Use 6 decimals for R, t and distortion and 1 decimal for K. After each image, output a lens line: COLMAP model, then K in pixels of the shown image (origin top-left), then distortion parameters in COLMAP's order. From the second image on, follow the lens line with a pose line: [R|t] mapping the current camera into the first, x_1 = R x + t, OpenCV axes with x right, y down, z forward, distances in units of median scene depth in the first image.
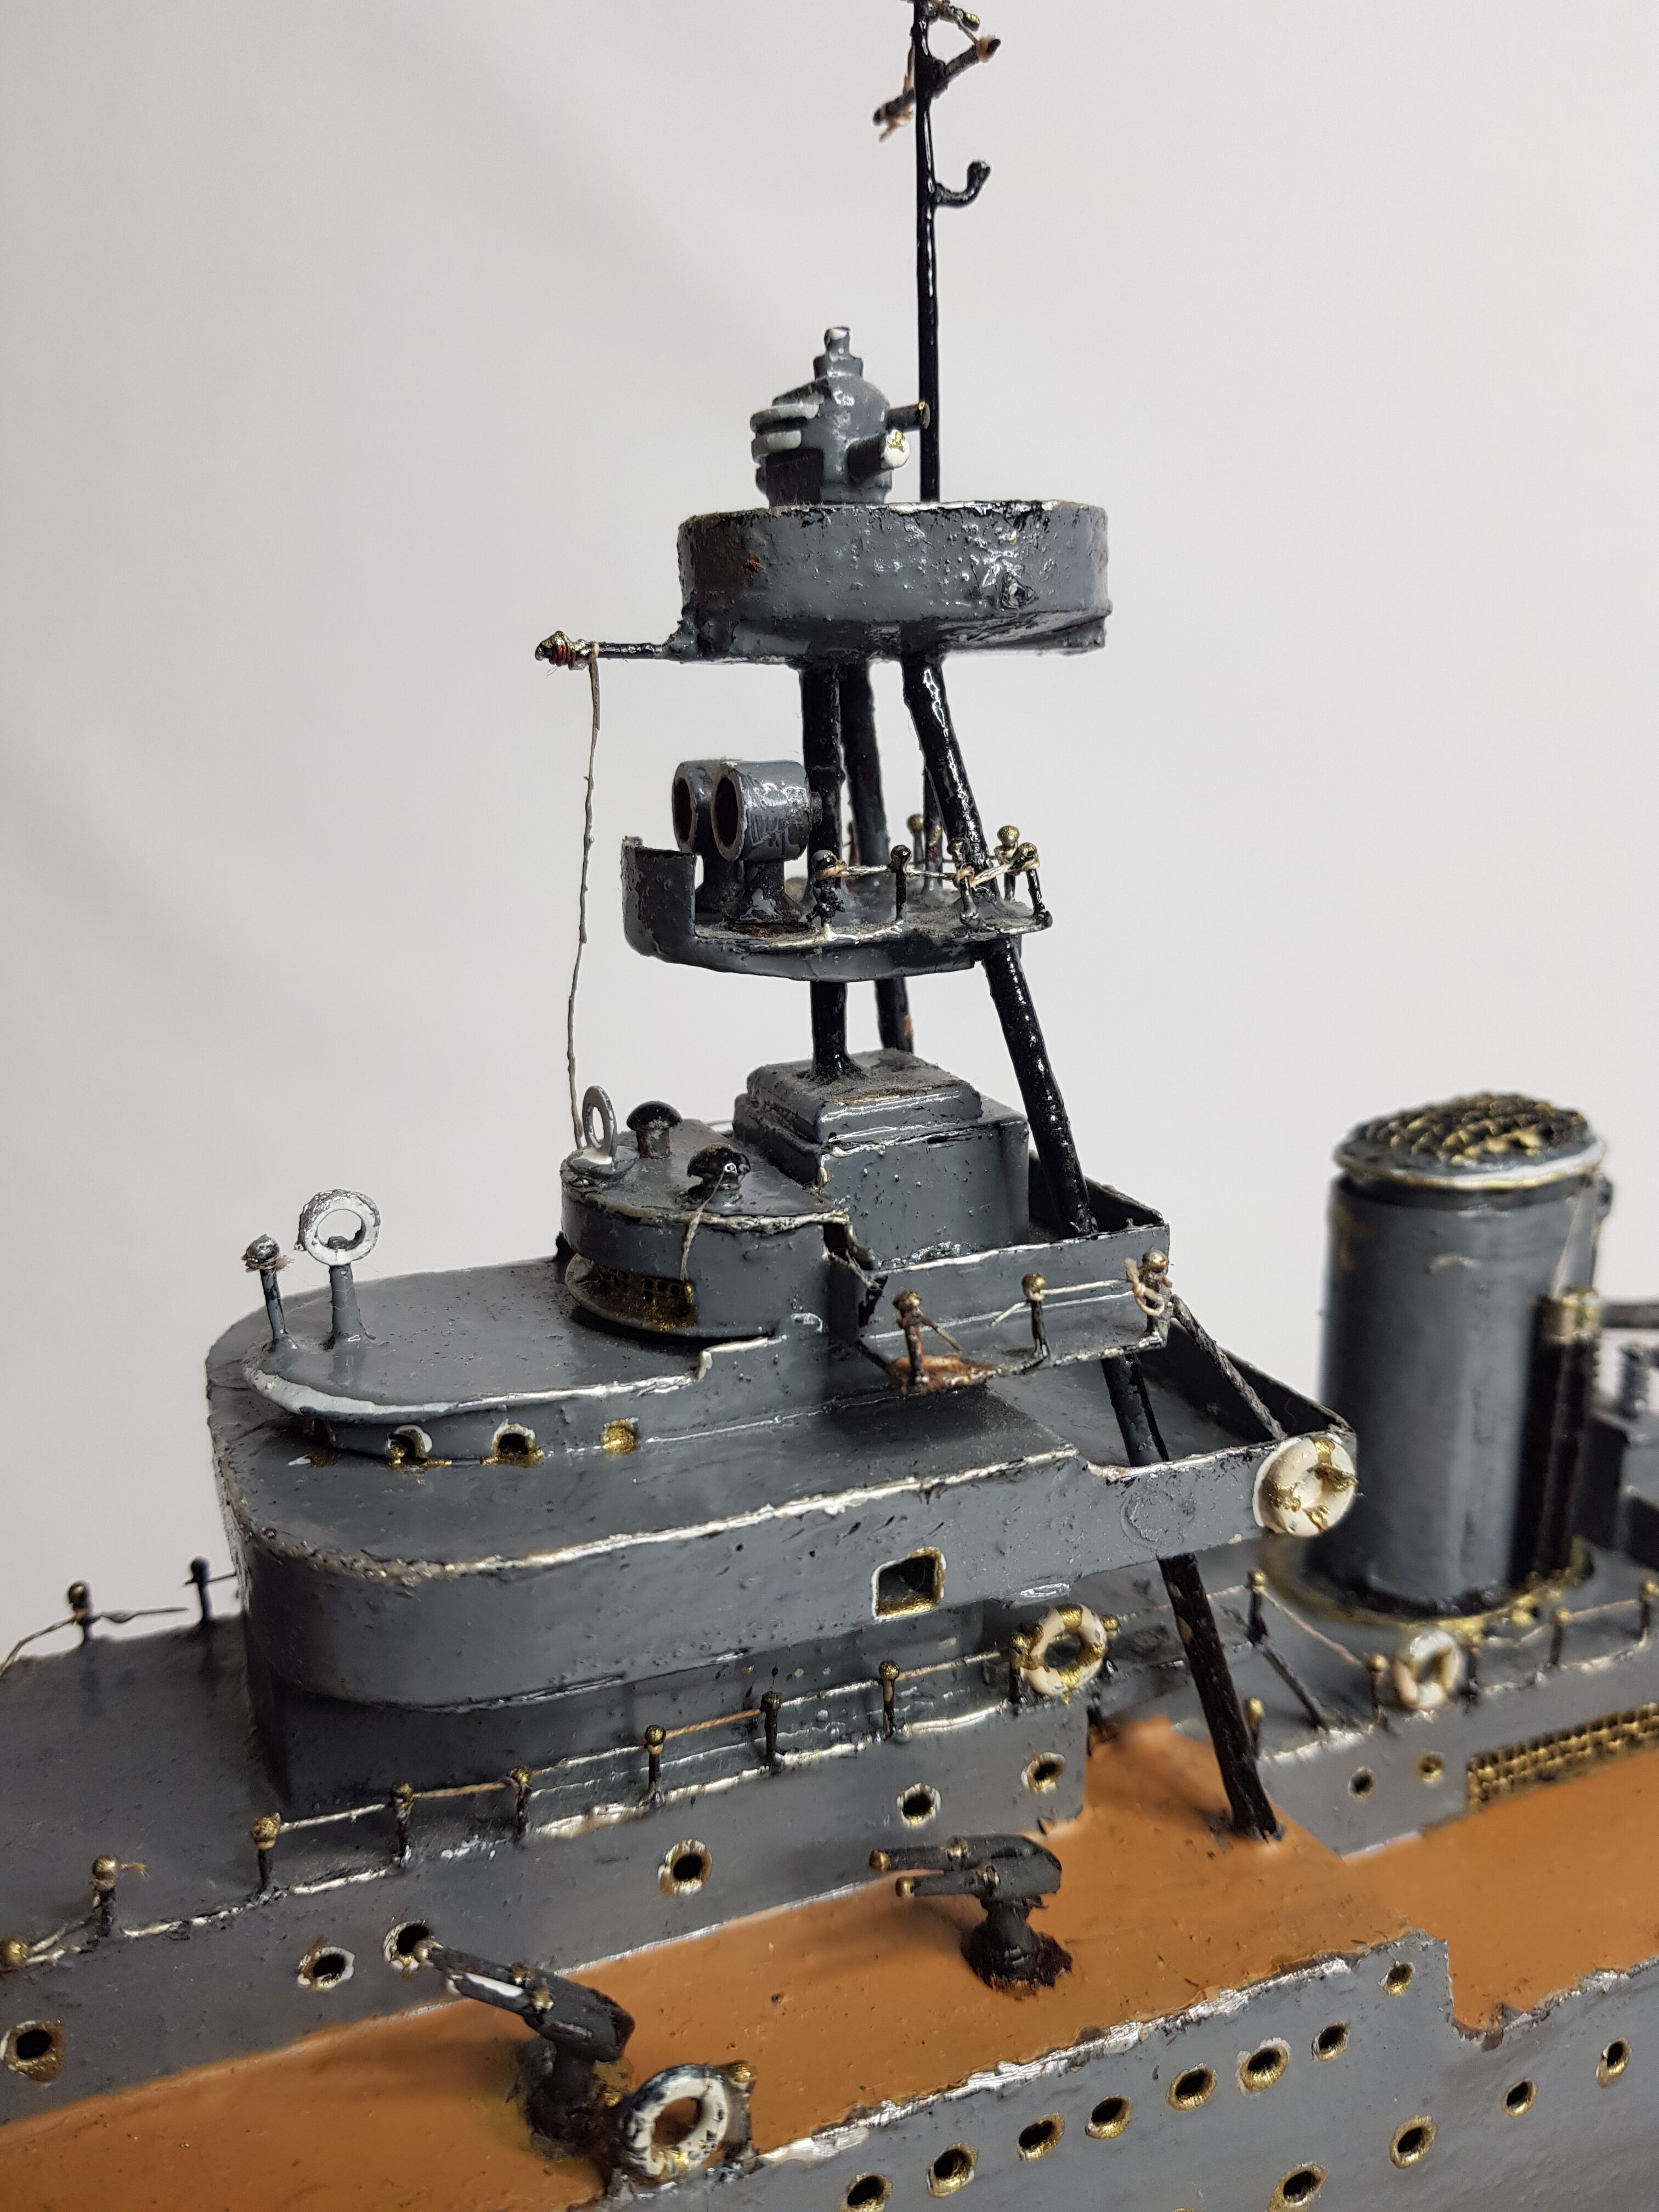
lens RADIAL K [[1809.9, 0, 820.6], [0, 1809.9, 1085.2], [0, 0, 1]] dist [-0.044543, 0.004269]
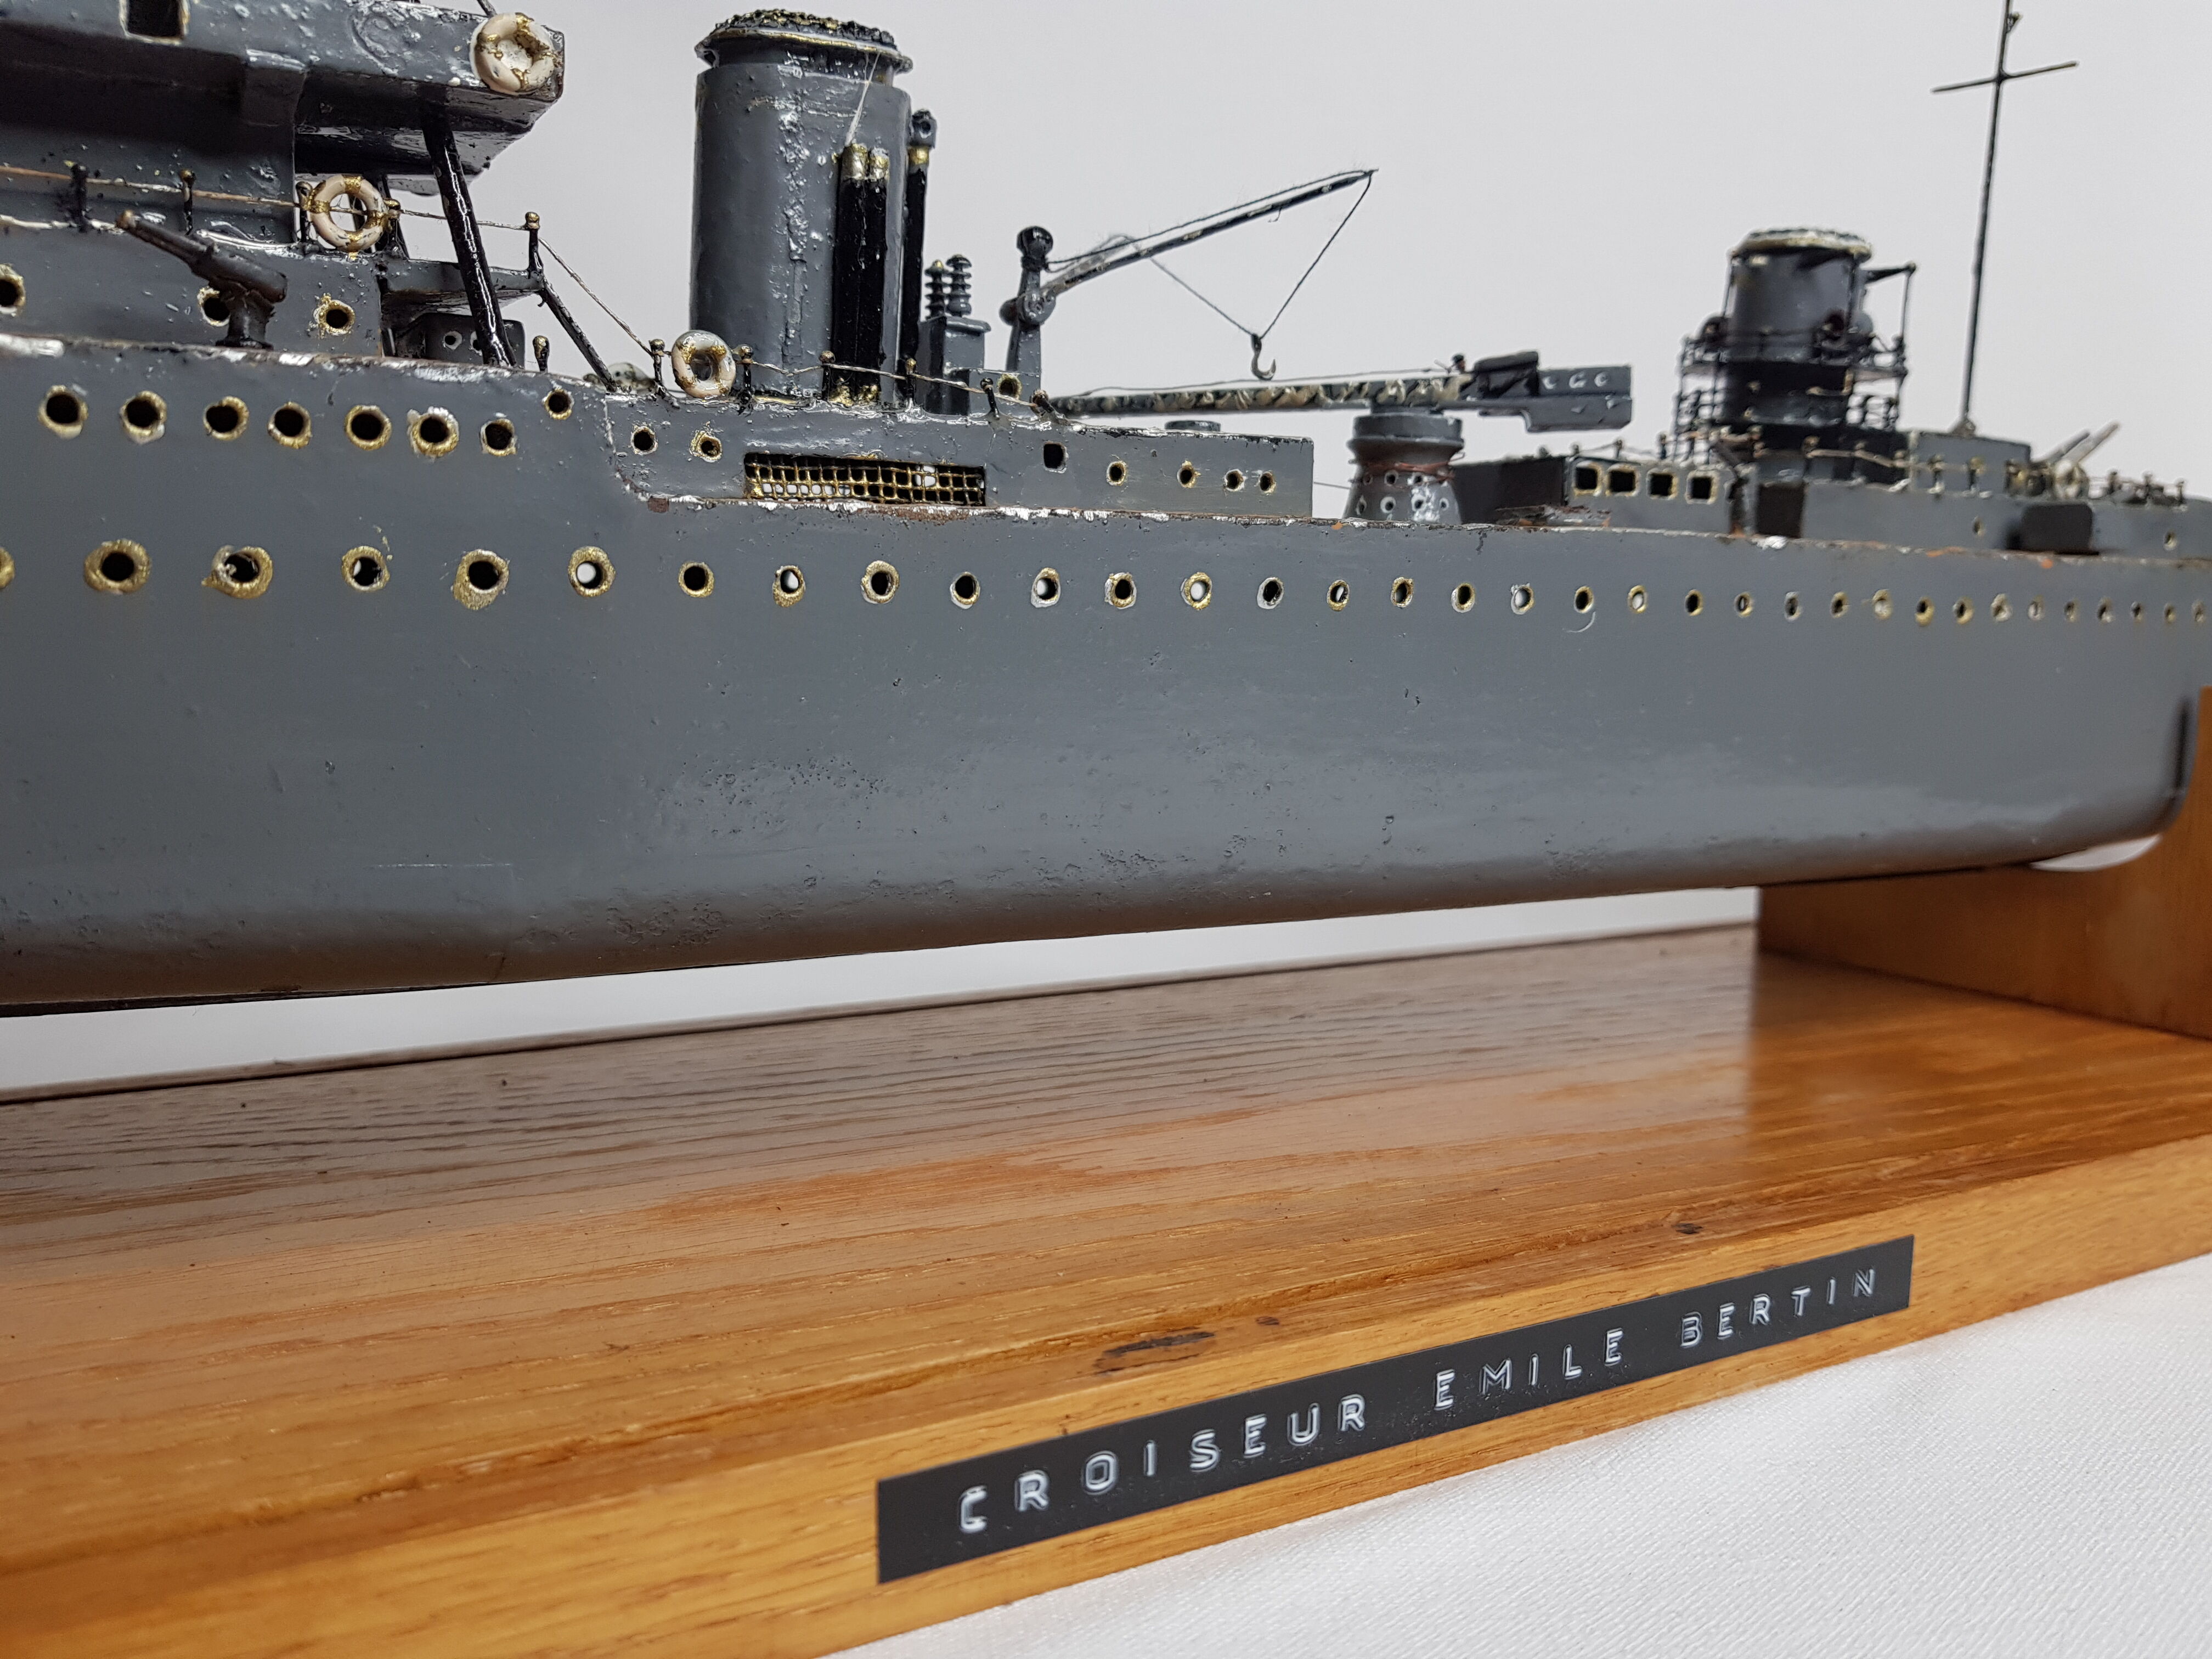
lens RADIAL K [[1809.9, 0, 1137.8], [0, 1809.9, 831.3], [0, 0, 1]] dist [-0.044543, 0.004269]
pose [[0.986970, 0.036365, 0.156744, 0.530135], [-0.025590, 0.997203, -0.070227, 0.864601], [-0.158859, 0.065301, 0.985139, -0.350725]]
